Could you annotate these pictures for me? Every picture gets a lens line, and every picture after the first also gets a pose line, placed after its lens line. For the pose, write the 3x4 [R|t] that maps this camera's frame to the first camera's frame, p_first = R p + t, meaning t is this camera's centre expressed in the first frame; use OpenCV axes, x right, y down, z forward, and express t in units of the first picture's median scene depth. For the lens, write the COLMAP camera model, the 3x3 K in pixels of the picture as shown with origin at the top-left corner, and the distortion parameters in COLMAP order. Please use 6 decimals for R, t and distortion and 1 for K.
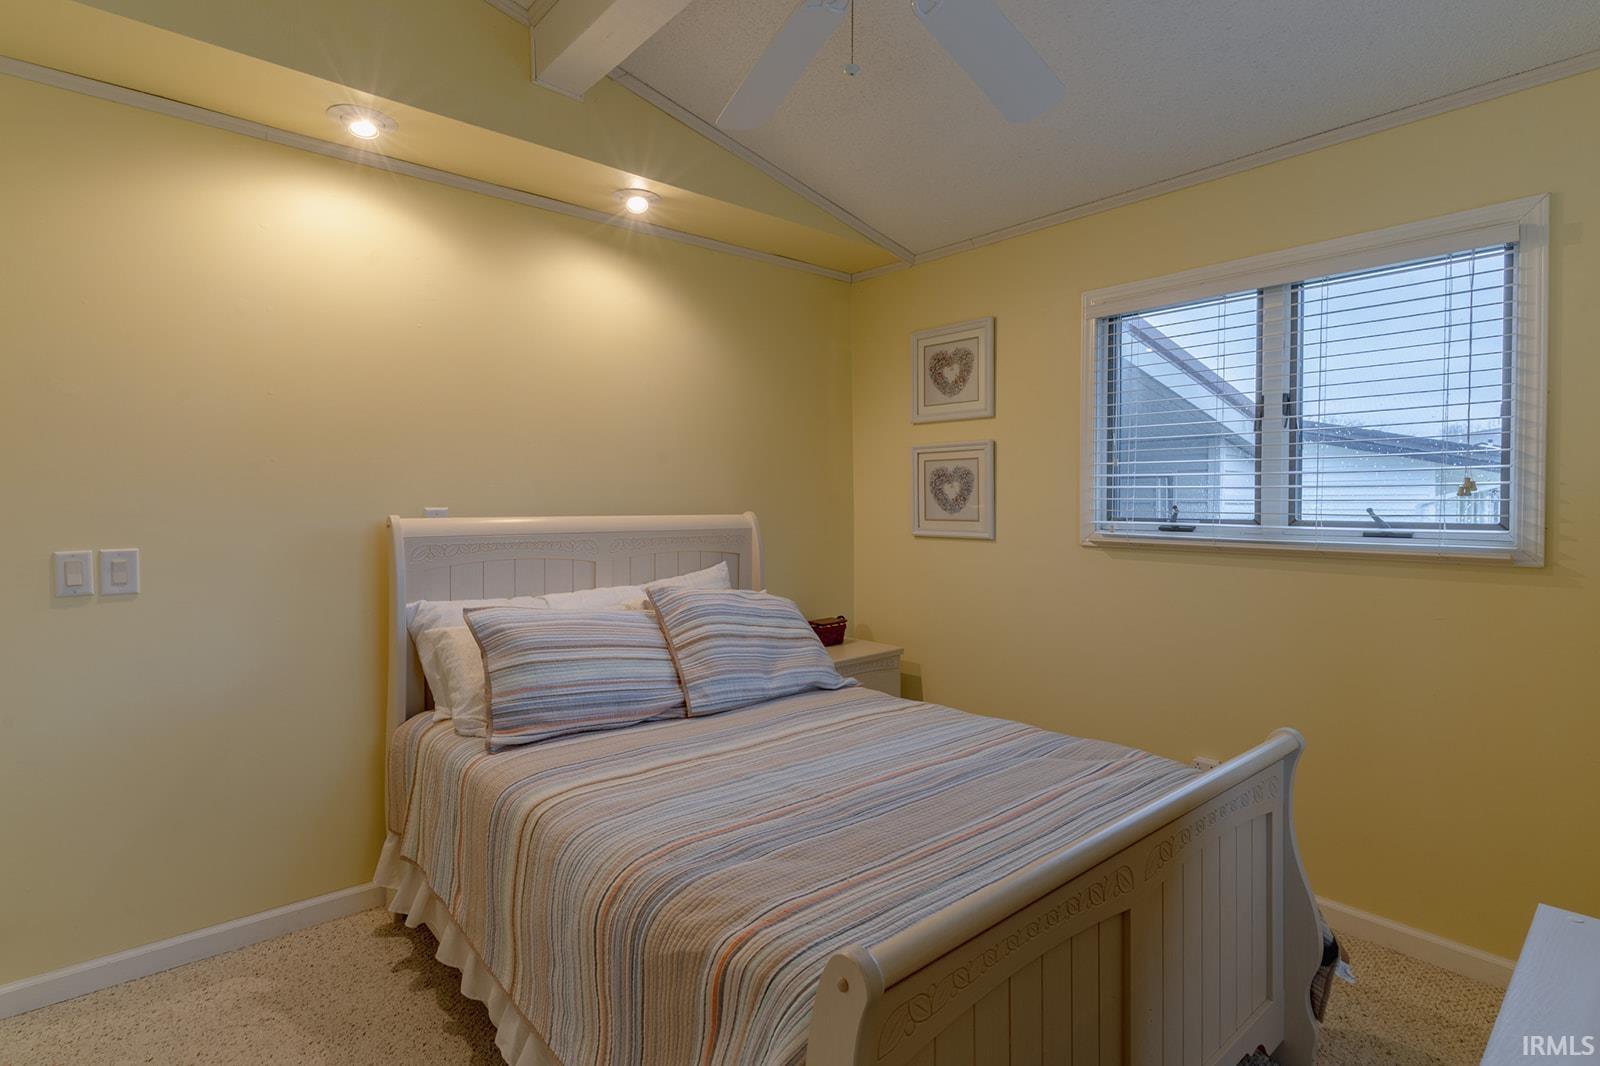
lens RADIAL K [[802.0, 0, 799.6], [0, 802.0, 505.2], [0, 0, 1]] dist [-0.000212, -0.000080]
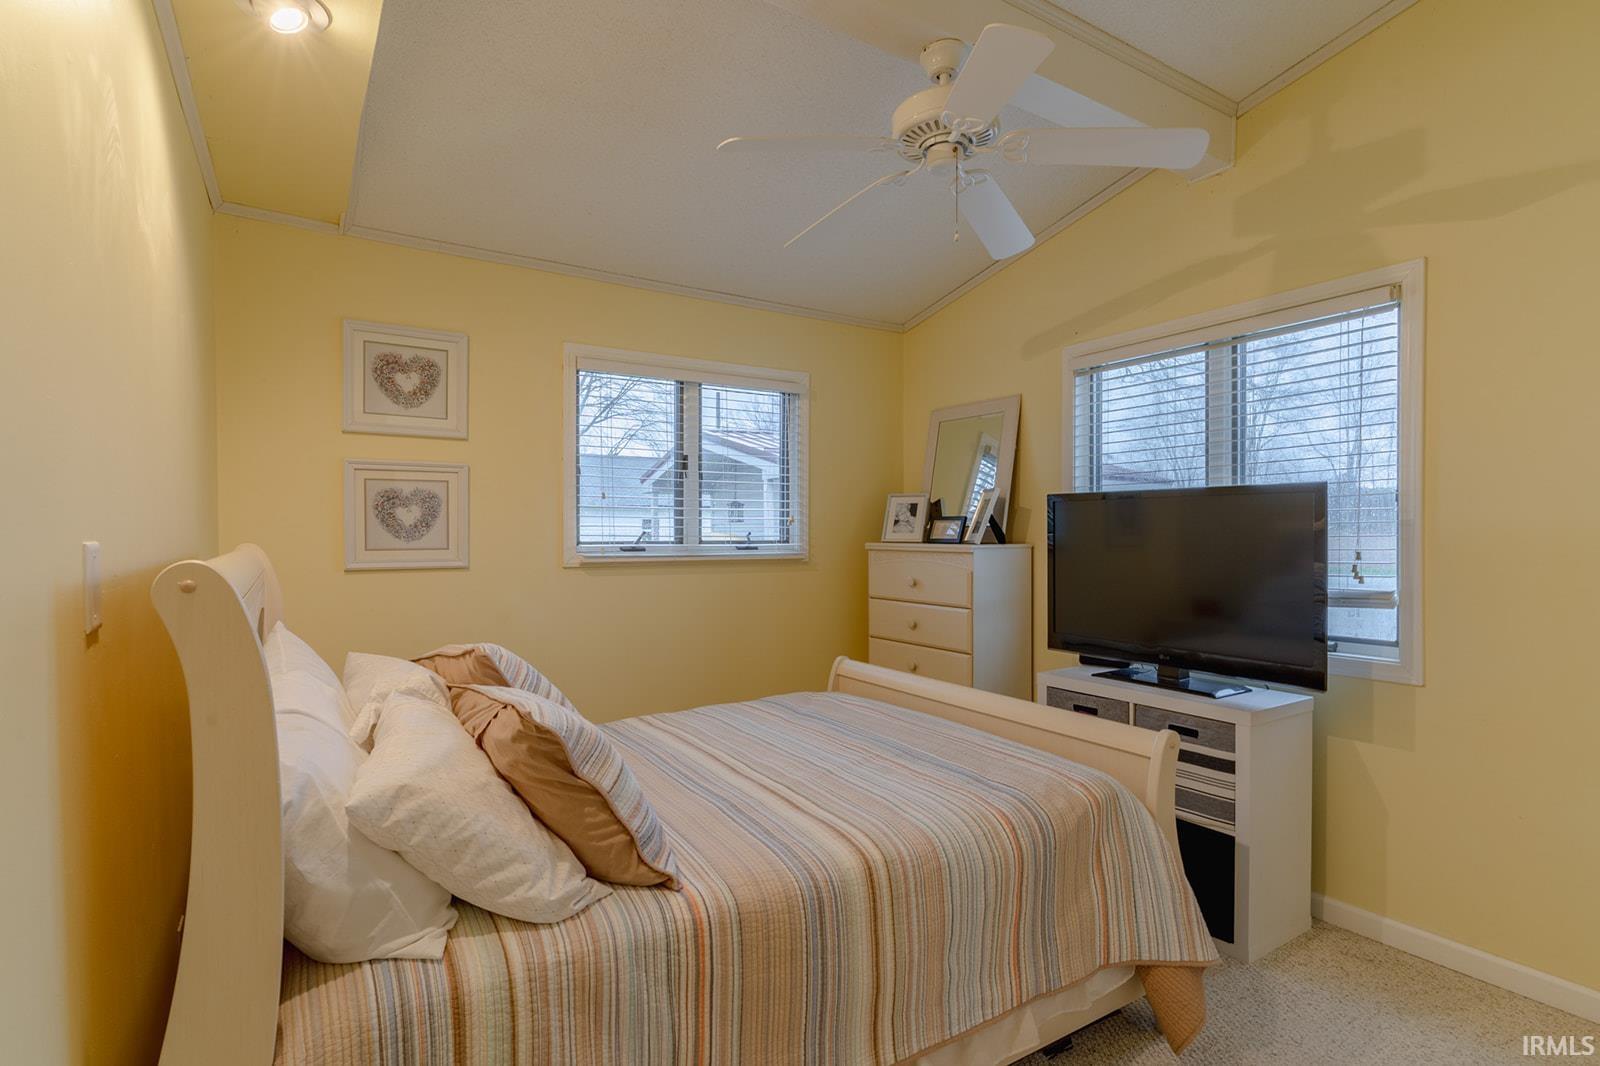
lens RADIAL K [[775.7, 0, 825.4], [0, 775.7, 533.9], [0, 0, 1]] dist [-0.000016, -0.000349]
pose [[0.136720, -0.011136, 0.990547, -0.600087], [0.000646, 0.999938, 0.011152, -0.007365], [-0.990610, -0.000884, 0.136719, 0.438008]]
